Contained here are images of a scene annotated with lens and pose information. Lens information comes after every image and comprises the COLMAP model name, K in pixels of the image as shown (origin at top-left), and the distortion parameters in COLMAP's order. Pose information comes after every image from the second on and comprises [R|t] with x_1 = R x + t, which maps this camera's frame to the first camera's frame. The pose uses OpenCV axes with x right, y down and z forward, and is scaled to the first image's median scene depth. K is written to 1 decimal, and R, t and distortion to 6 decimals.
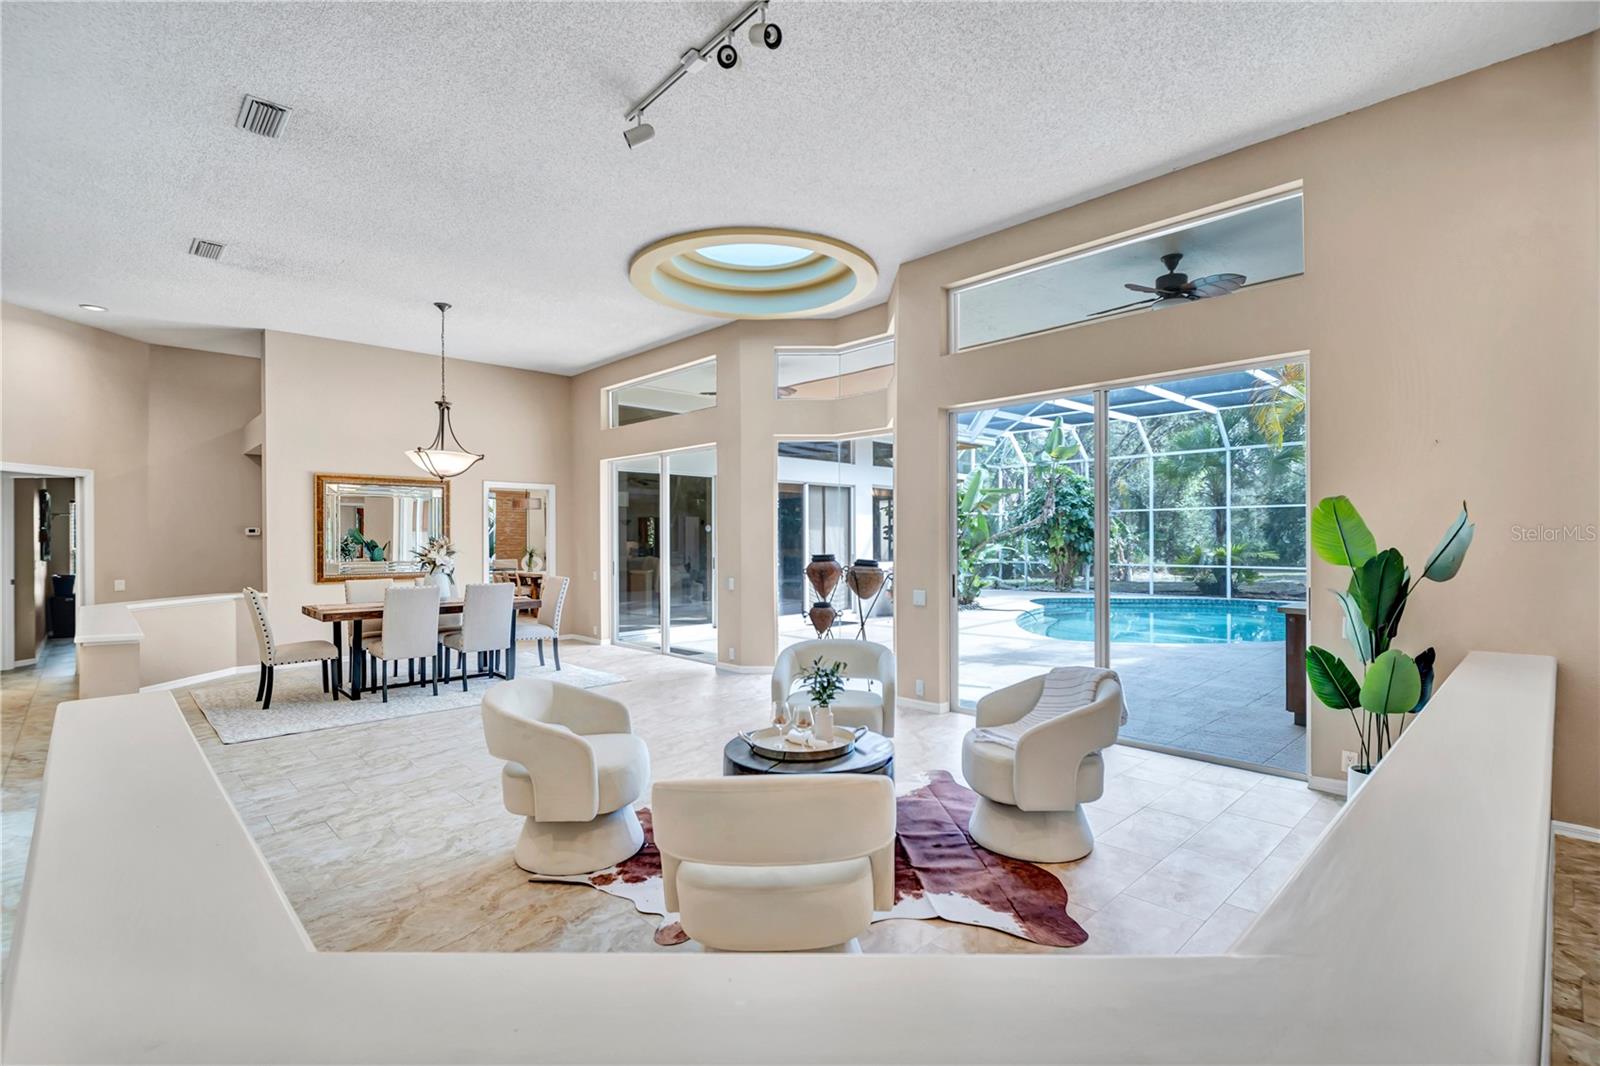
lens RADIAL K [[739.0, 0, 814.7], [0, 739.0, 538.7], [0, 0, 1]] dist [0.005207, -0.010038]
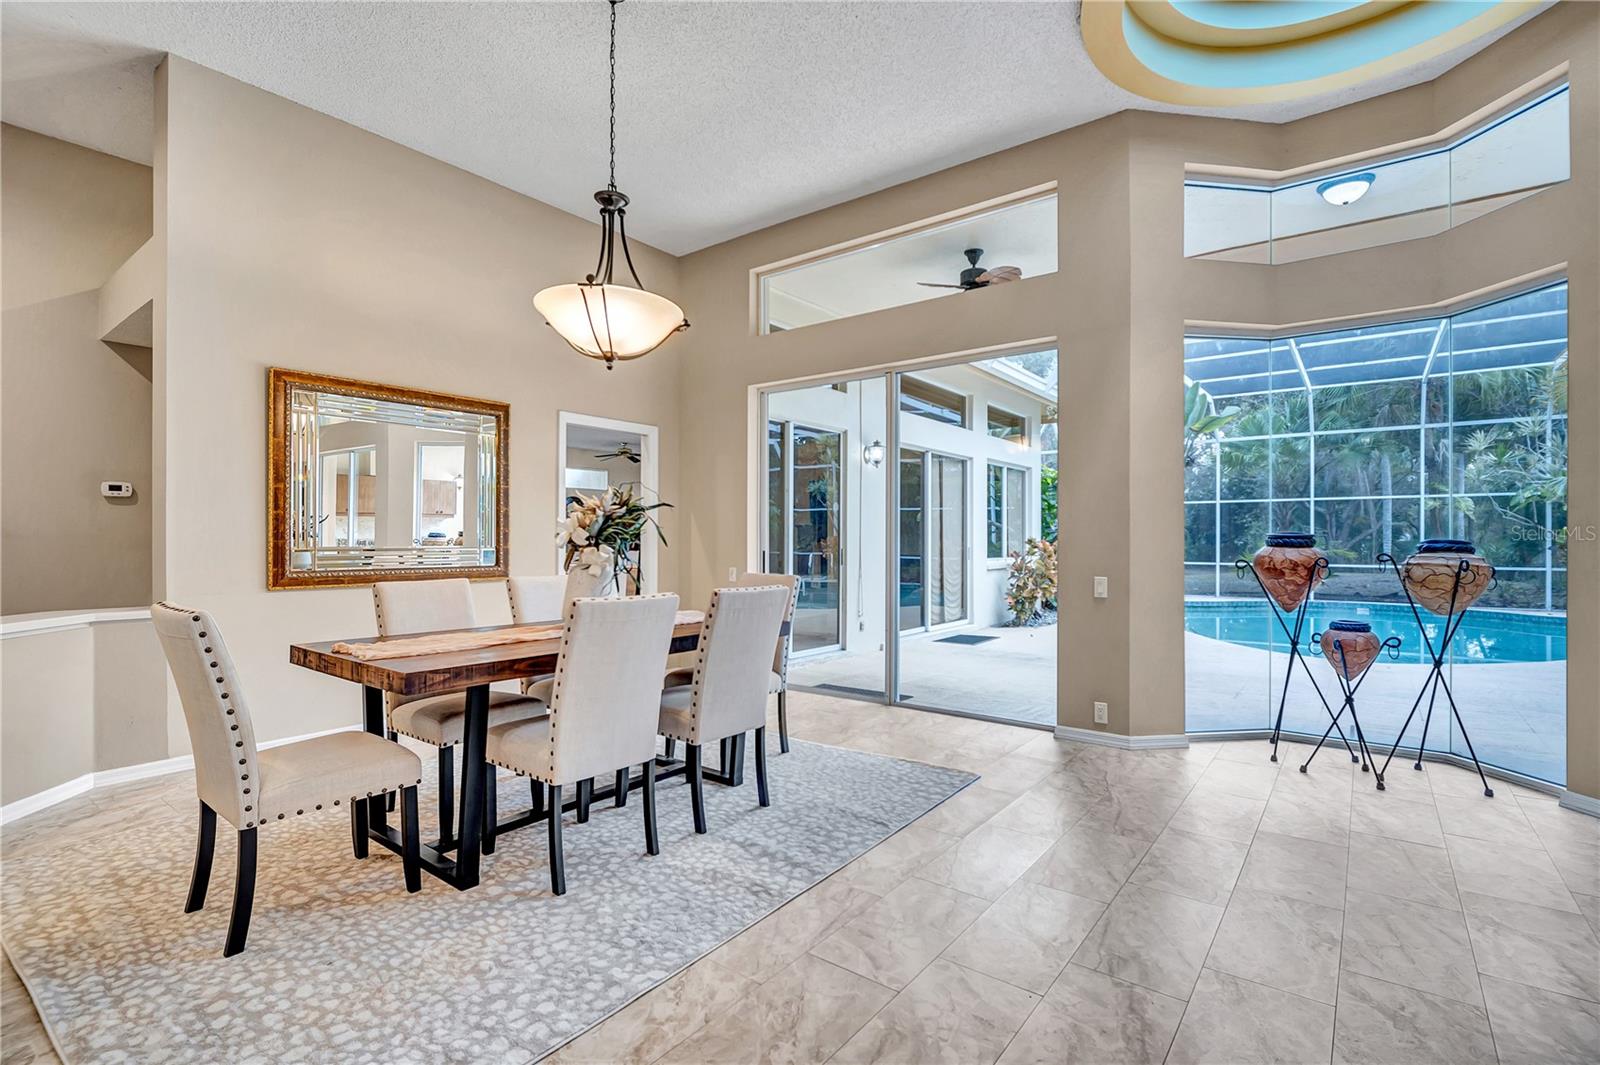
lens RADIAL K [[739.0, 0, 814.4], [0, 739.0, 536.4], [0, 0, 1]] dist [0.005207, -0.010038]
pose [[0.989168, 0.005854, 0.146671, -0.443611], [-0.005055, 0.999970, -0.005818, 0.030646], [-0.146701, 0.005014, 0.989168, 0.524433]]
